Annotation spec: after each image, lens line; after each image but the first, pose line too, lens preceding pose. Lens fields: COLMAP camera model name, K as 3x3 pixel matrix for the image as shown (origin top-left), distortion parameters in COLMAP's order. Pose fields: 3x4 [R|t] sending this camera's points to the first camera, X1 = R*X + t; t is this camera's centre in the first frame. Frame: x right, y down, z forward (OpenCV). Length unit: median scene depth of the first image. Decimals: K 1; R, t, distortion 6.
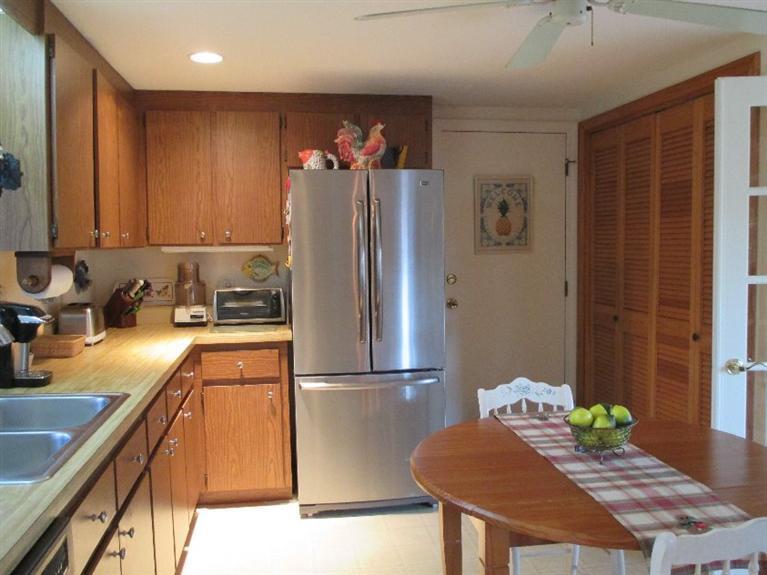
lens RADIAL K [[700.5, 0, 385.1], [0, 700.5, 289.6], [0, 0, 1]] dist [-0.031550, 0.000000]
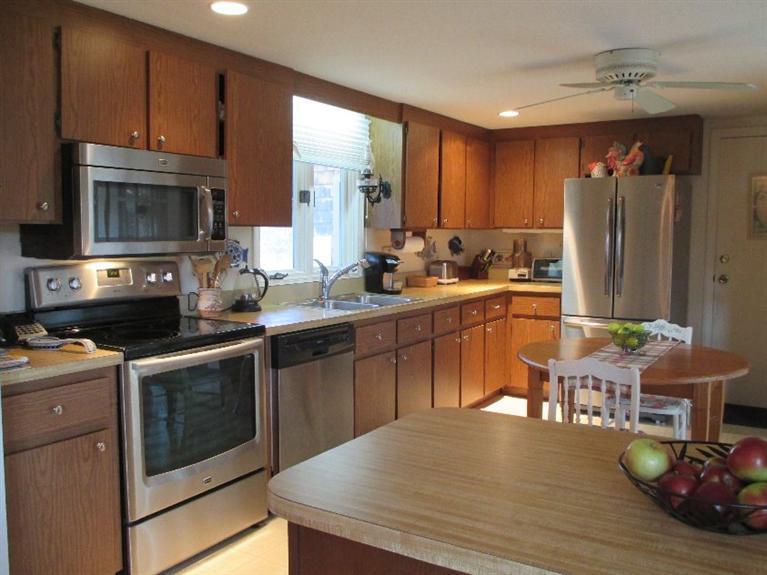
lens RADIAL K [[700.5, 0, 382.9], [0, 700.5, 286.2], [0, 0, 1]] dist [-0.031550, 0.000000]
pose [[0.754546, 0.065032, -0.653017, 0.513873], [-0.056074, 0.997828, 0.034578, 0.027737], [0.653847, 0.010527, 0.756553, -0.362122]]
